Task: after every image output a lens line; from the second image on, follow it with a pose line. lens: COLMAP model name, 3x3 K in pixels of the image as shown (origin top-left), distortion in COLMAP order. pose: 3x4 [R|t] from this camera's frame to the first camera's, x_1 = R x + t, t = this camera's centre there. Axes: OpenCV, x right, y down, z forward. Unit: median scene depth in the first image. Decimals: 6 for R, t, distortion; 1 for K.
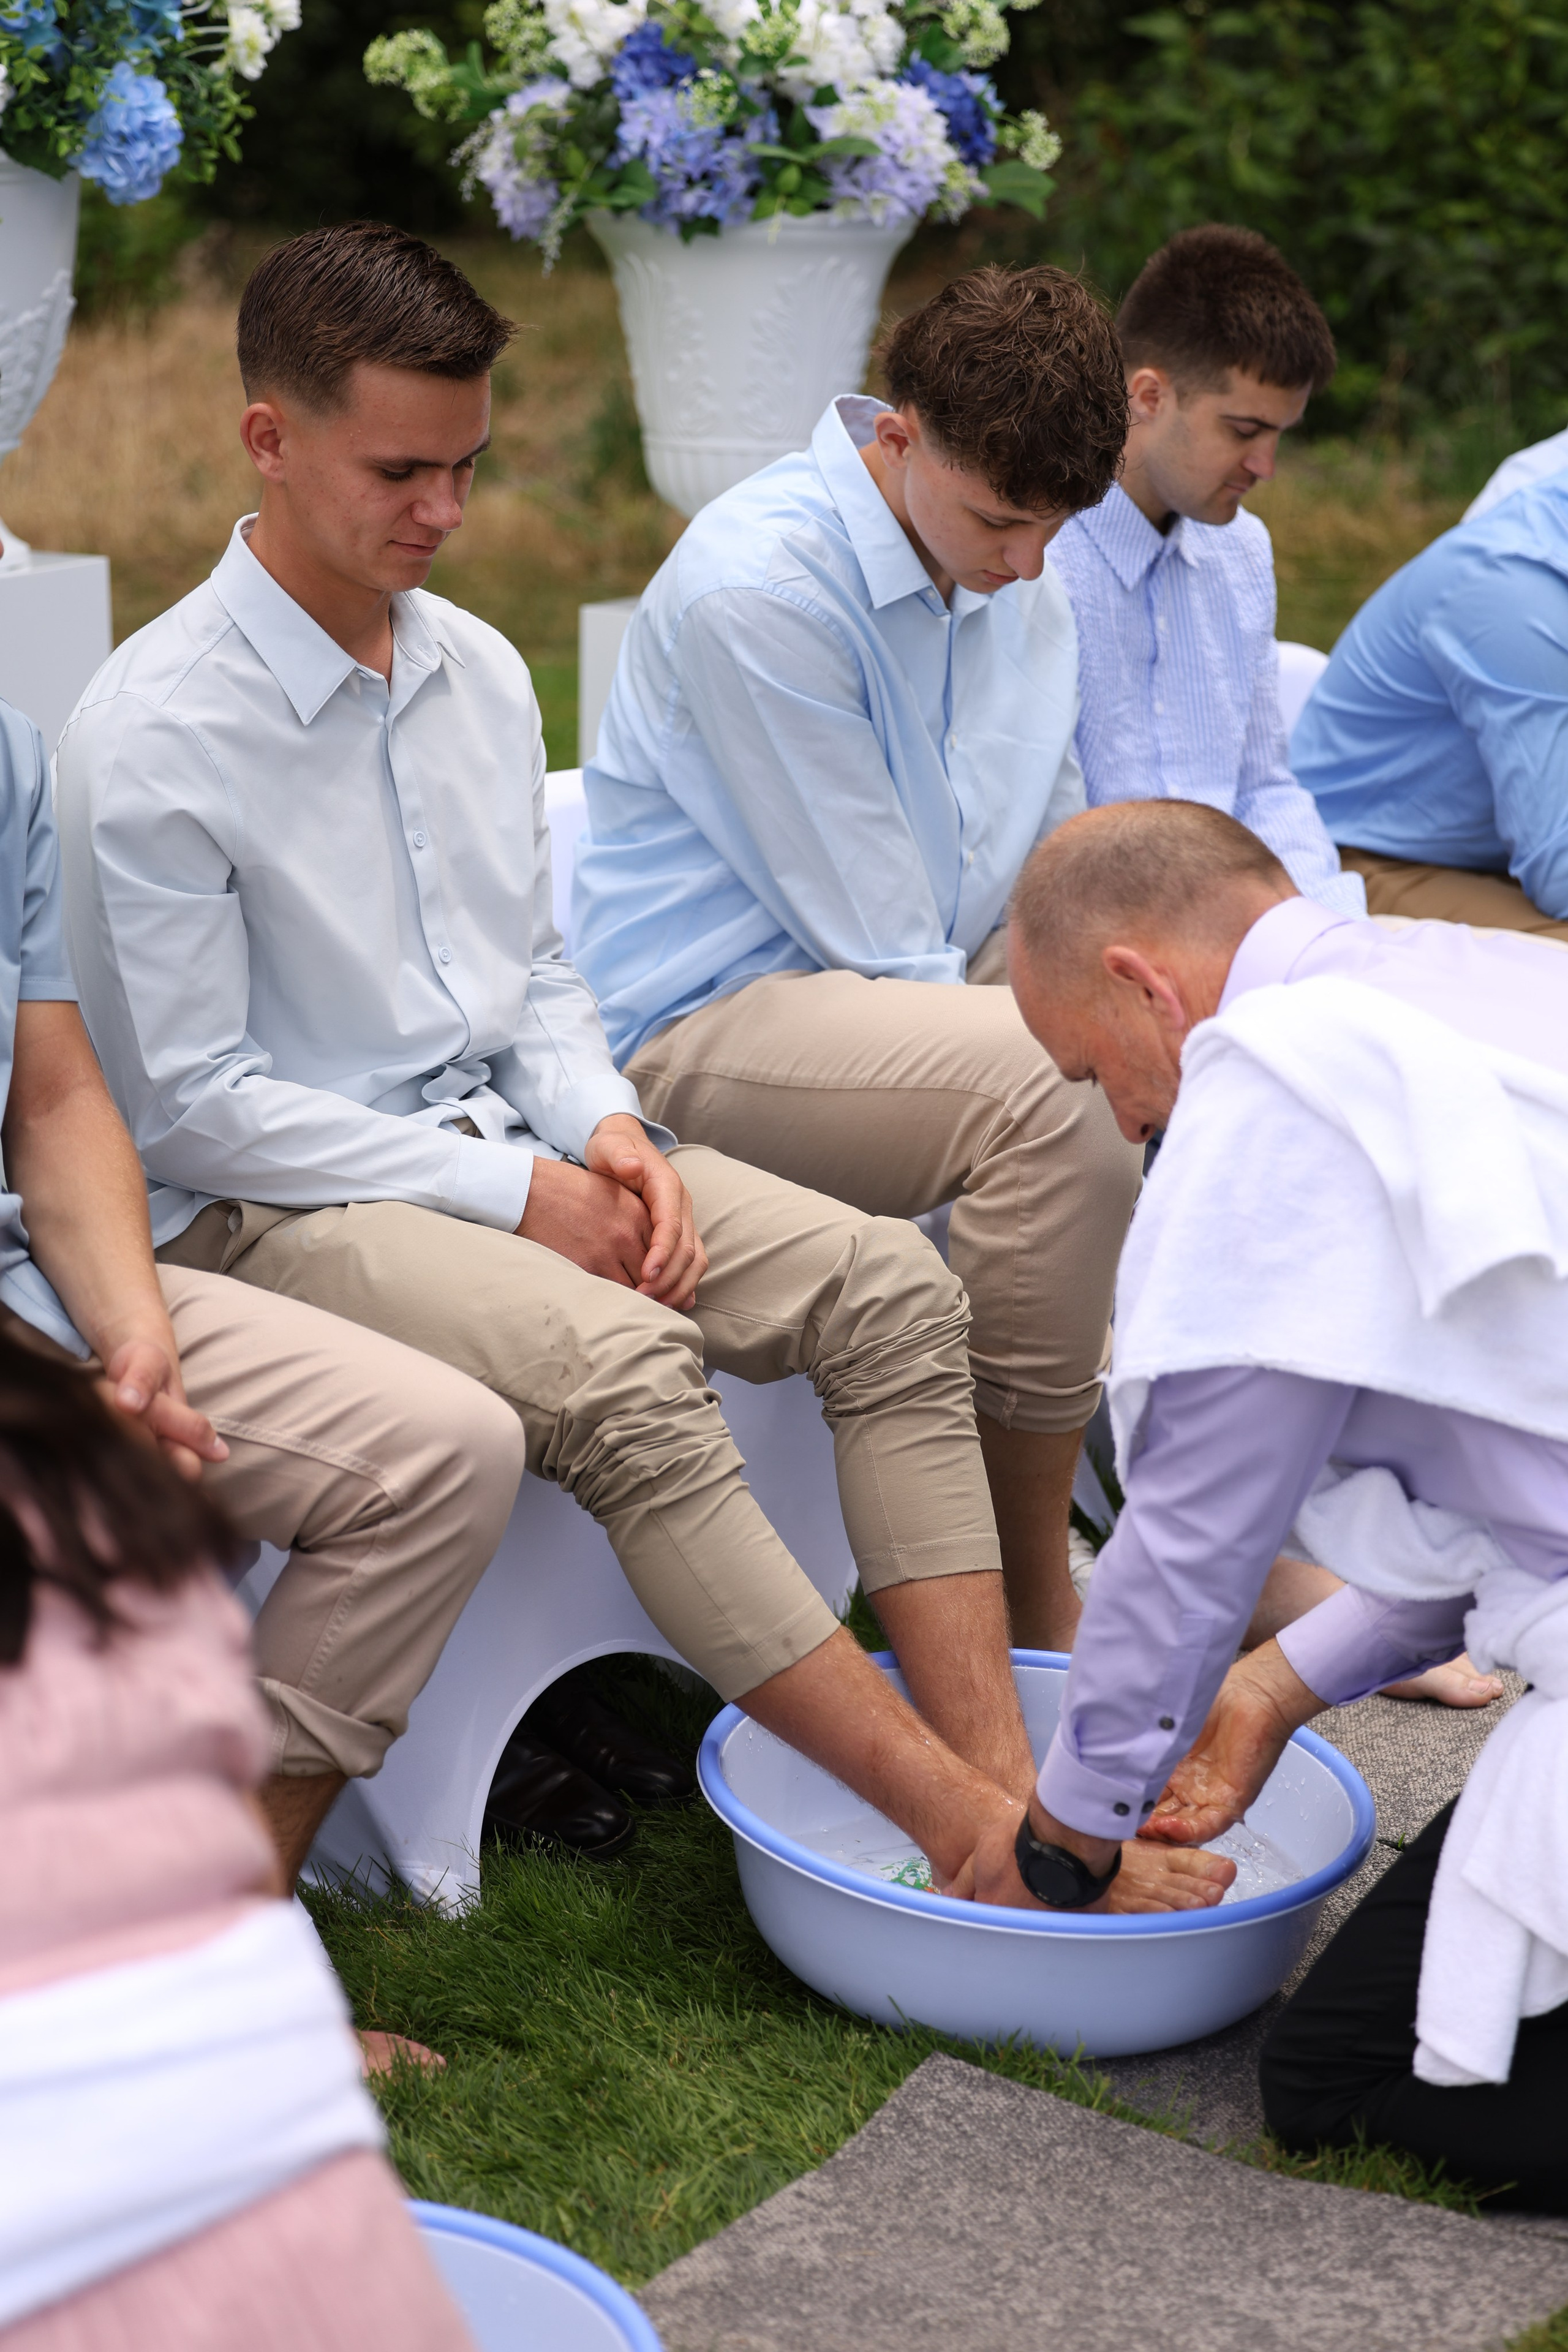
lens RADIAL K [[4708.1, 0, 784.0], [0, 4708.1, 1176.0], [0, 0, 1]] dist [-0.204287, 0.117265]
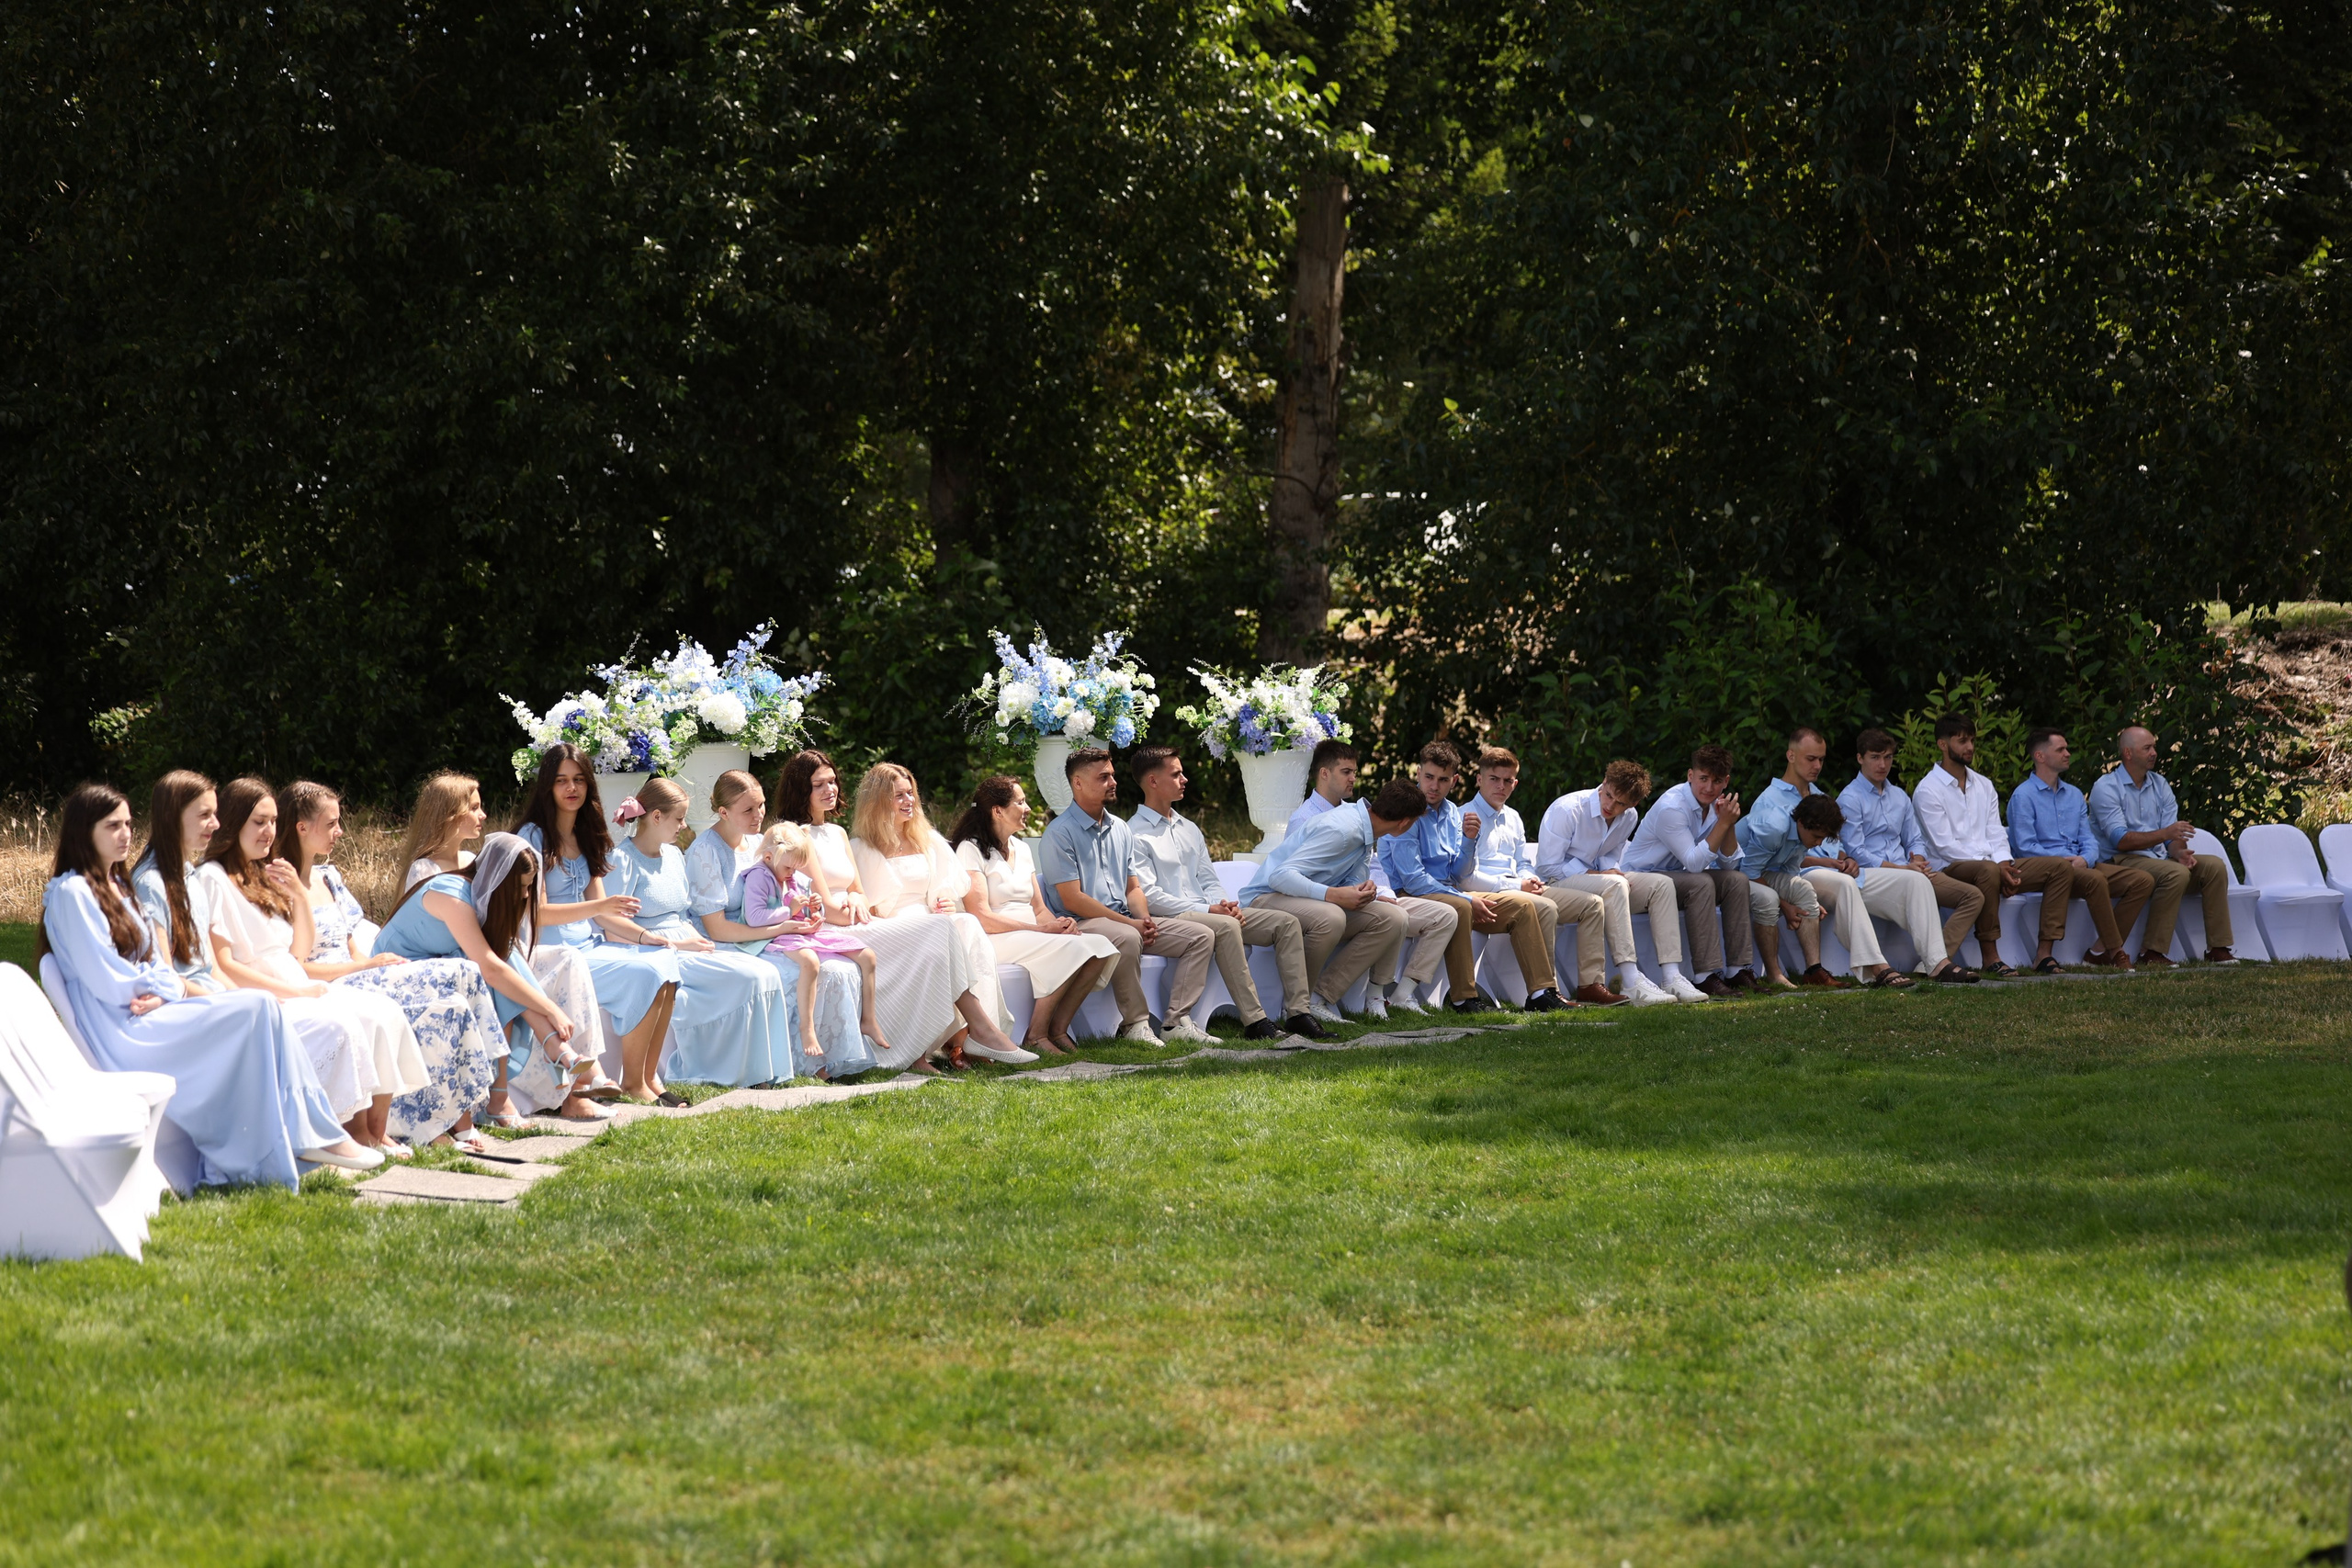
lens RADIAL K [[4347.7, 0, 1176.0], [0, 4347.7, 784.0], [0, 0, 1]] dist [-0.172285, -0.011928]
pose [[0.996734, -0.019116, -0.078460, 0.201435], [0.001926, 0.976928, -0.213560, 0.615711], [0.080733, 0.212712, 0.973774, -2.619850]]
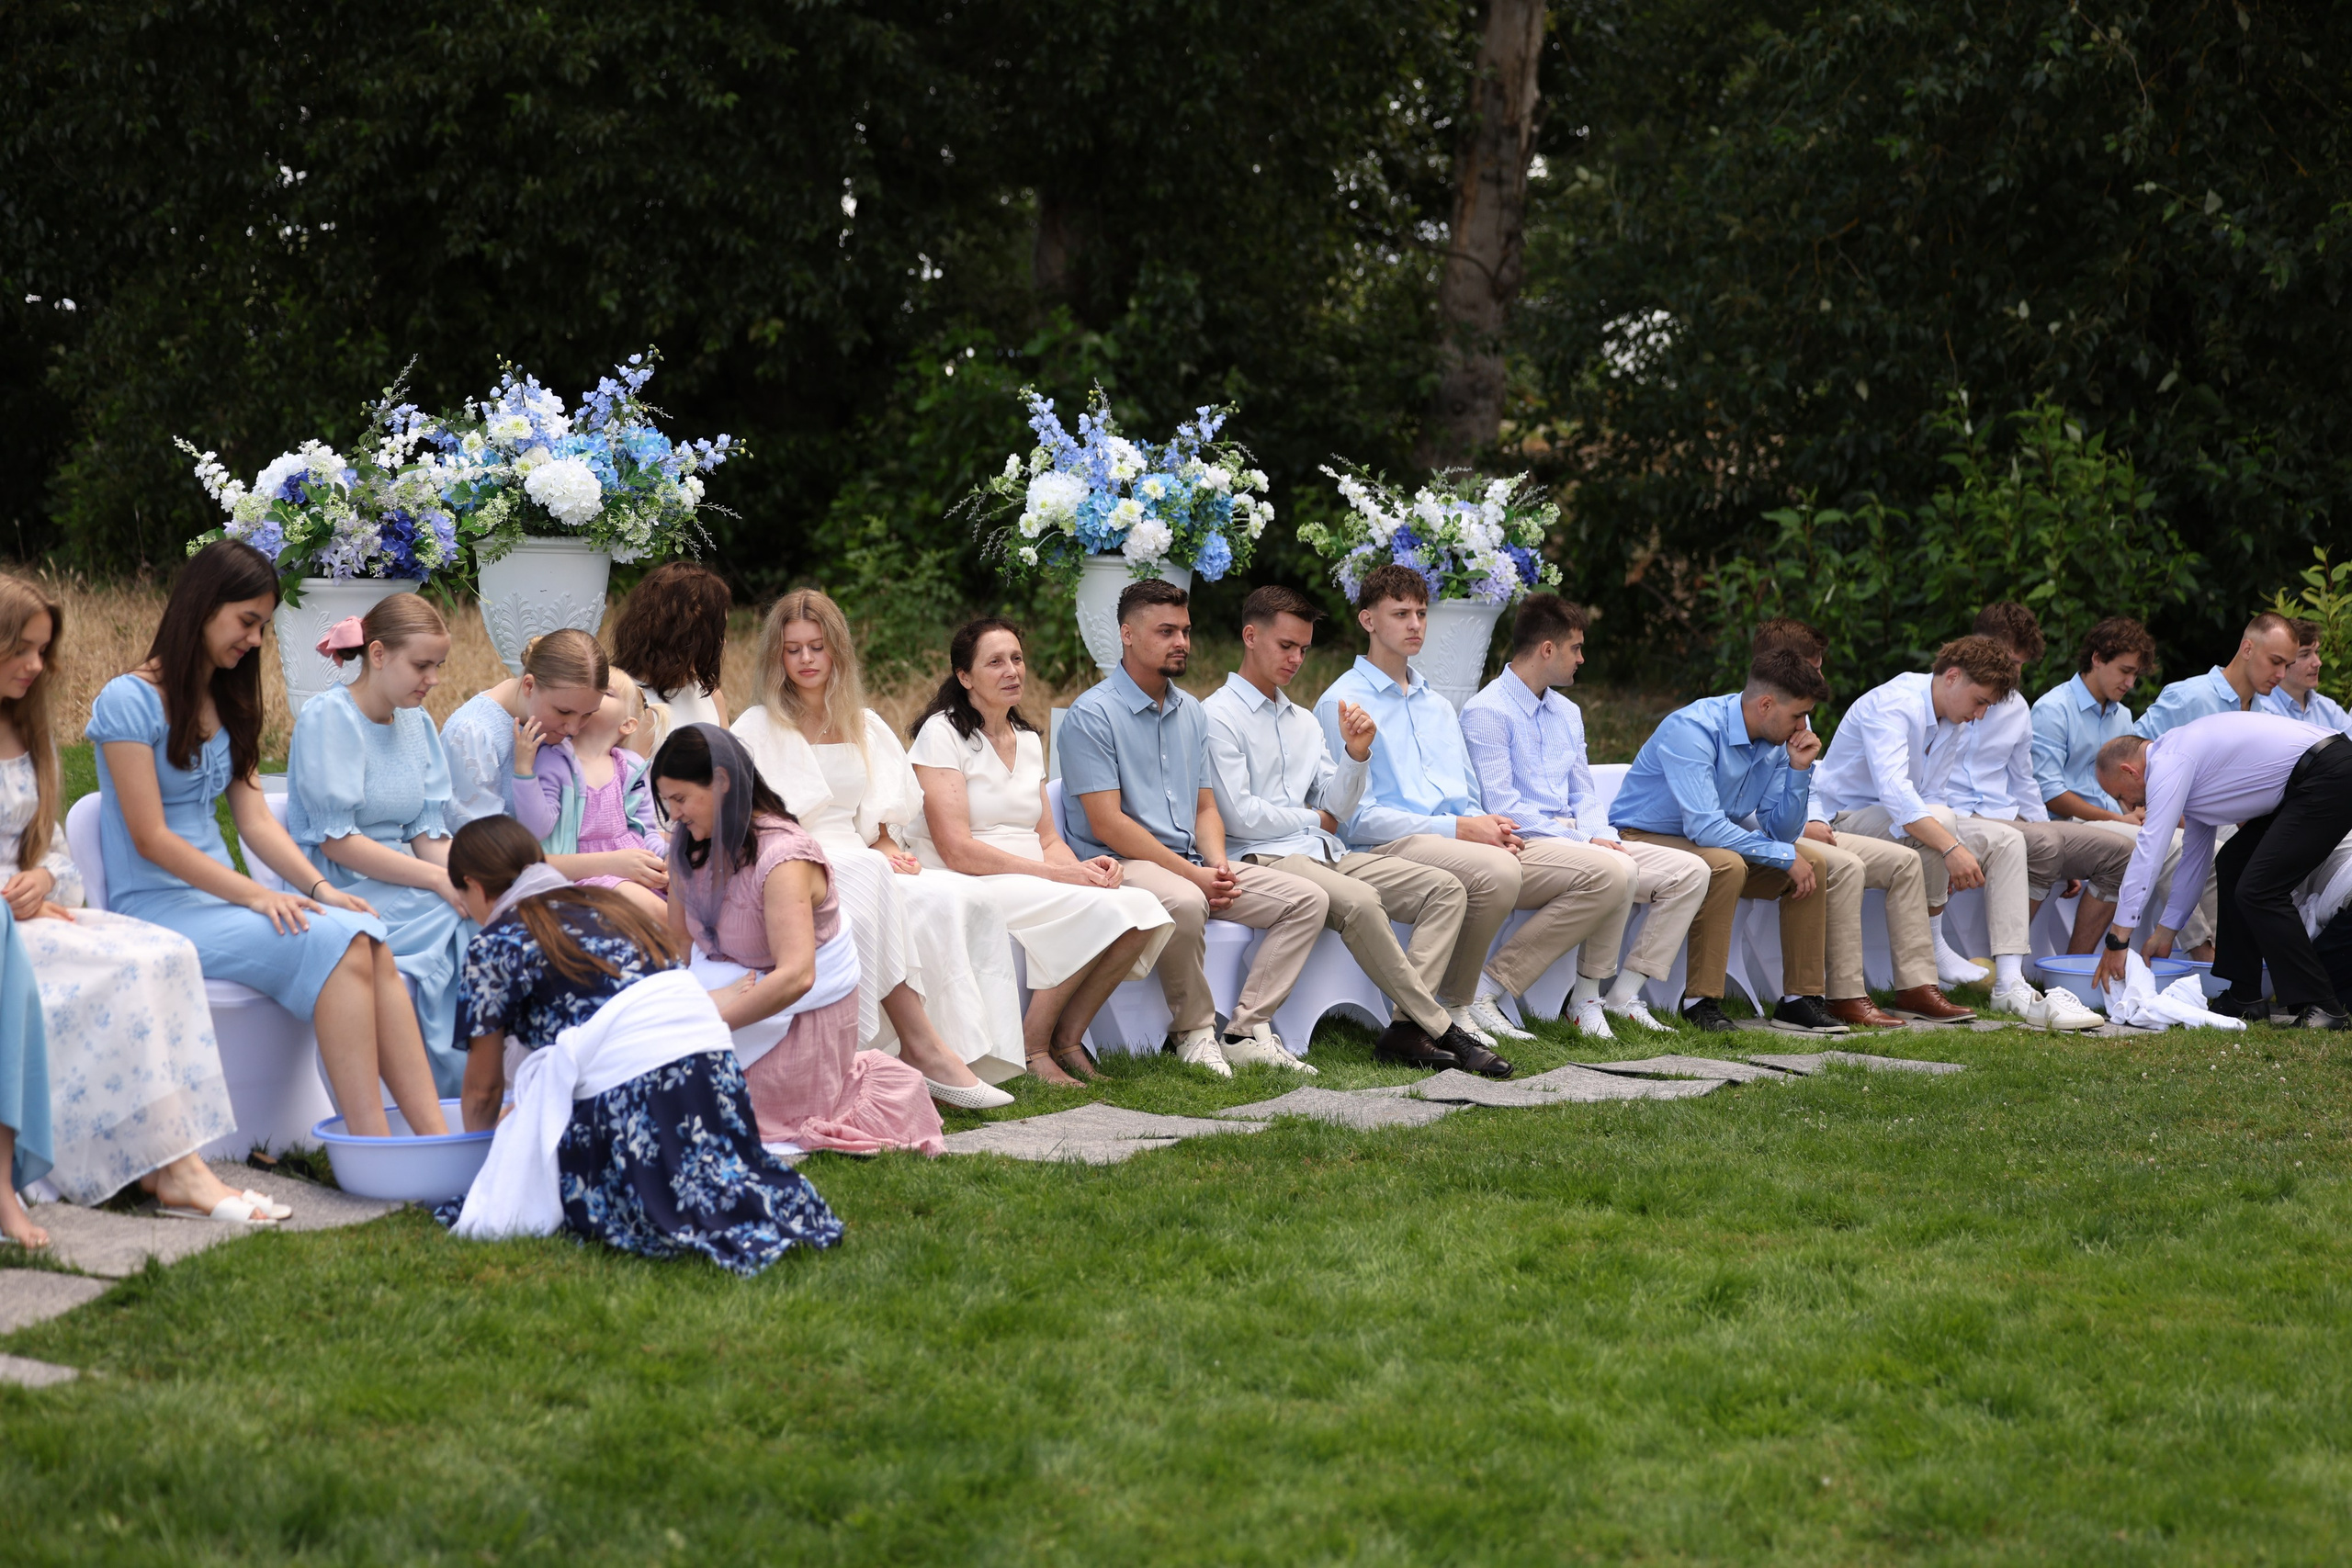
lens RADIAL K [[4347.7, 0, 1176.0], [0, 4347.7, 784.0], [0, 0, 1]] dist [-0.172285, -0.011928]
pose [[0.992911, 0.047611, -0.108905, 0.117060], [-0.065675, 0.983456, -0.168825, 0.321835], [0.099065, 0.174780, 0.979611, -1.402299]]
